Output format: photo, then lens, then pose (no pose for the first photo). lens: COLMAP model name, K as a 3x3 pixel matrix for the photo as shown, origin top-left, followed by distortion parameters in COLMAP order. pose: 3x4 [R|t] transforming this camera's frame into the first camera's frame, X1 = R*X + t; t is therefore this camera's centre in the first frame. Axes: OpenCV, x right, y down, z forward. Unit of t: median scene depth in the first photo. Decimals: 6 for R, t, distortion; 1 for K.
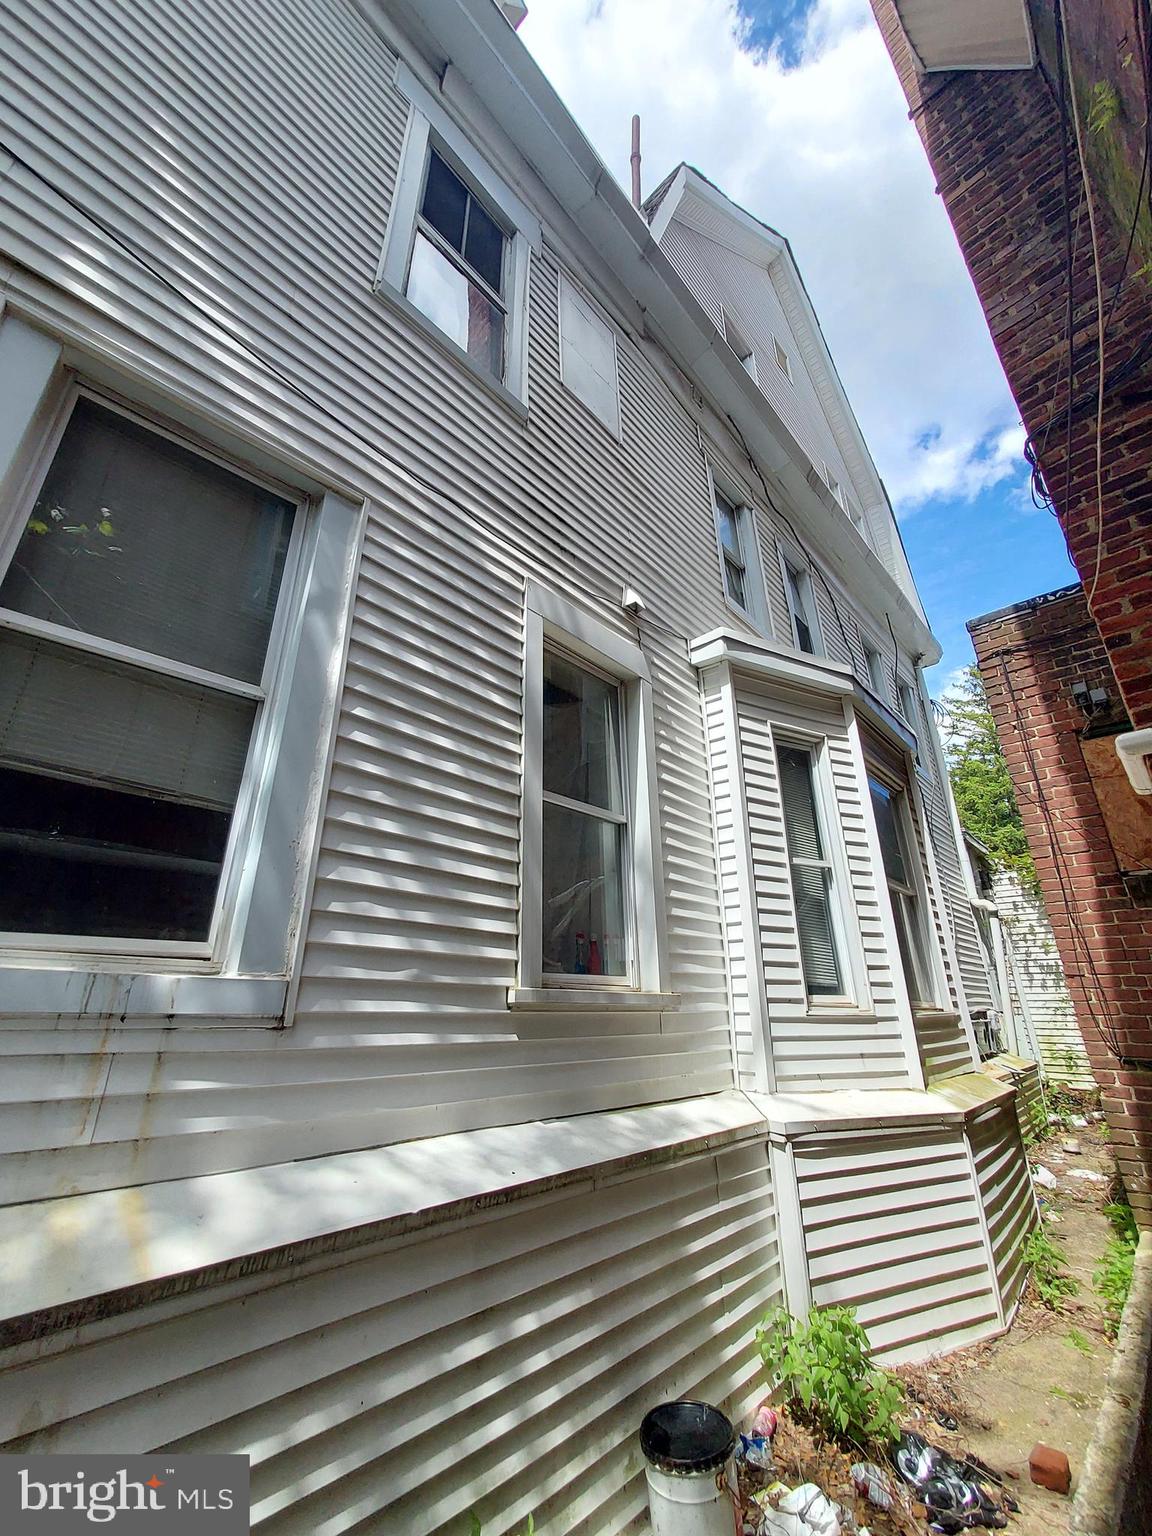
lens RADIAL K [[605.5, 0, 570.6], [0, 605.5, 766.0], [0, 0, 1]] dist [-0.000015, 0.001281]
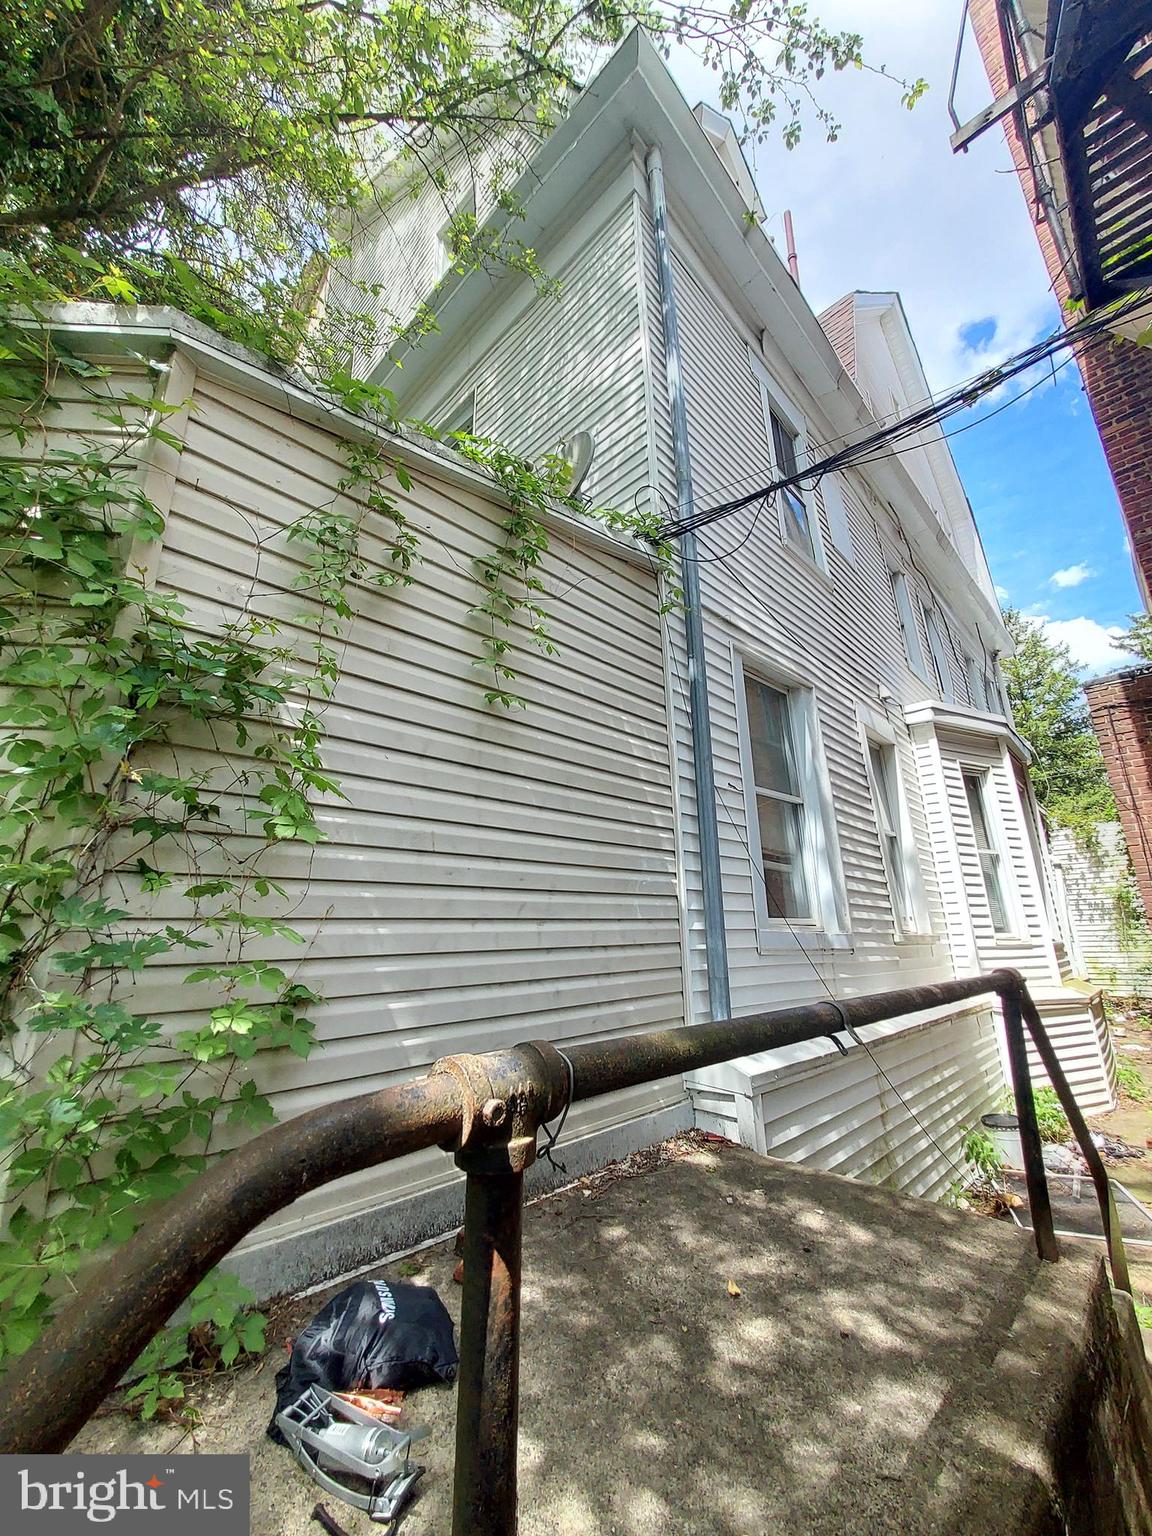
lens RADIAL K [[605.5, 0, 574.6], [0, 605.5, 762.7], [0, 0, 1]] dist [-0.000015, 0.001281]
pose [[0.999711, -0.022904, -0.007332, -0.620644], [0.023463, 0.995815, 0.088324, -0.221722], [0.005278, -0.088470, 0.996065, -0.526300]]
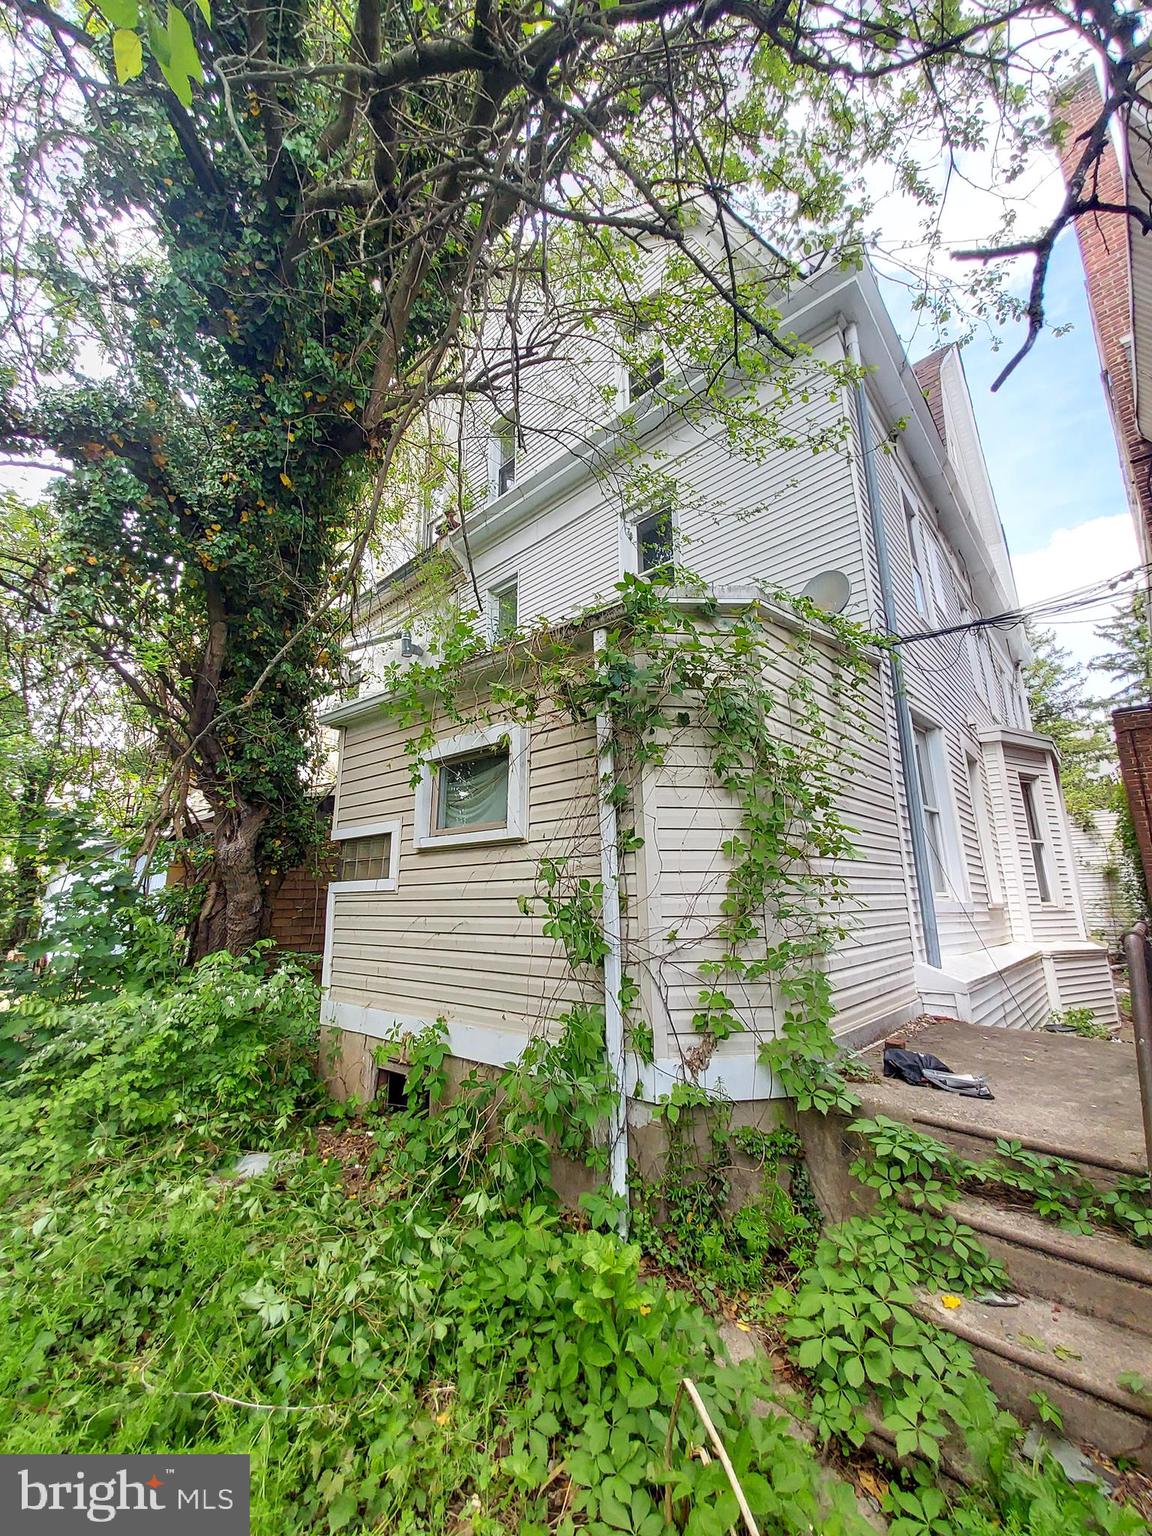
lens RADIAL K [[605.5, 0, 578.8], [0, 605.5, 769.5], [0, 0, 1]] dist [-0.000015, 0.001281]
pose [[0.999567, -0.010348, 0.027551, -1.143932], [0.006074, 0.988529, 0.150908, -0.378910], [-0.028797, -0.150675, 0.988164, -0.909499]]
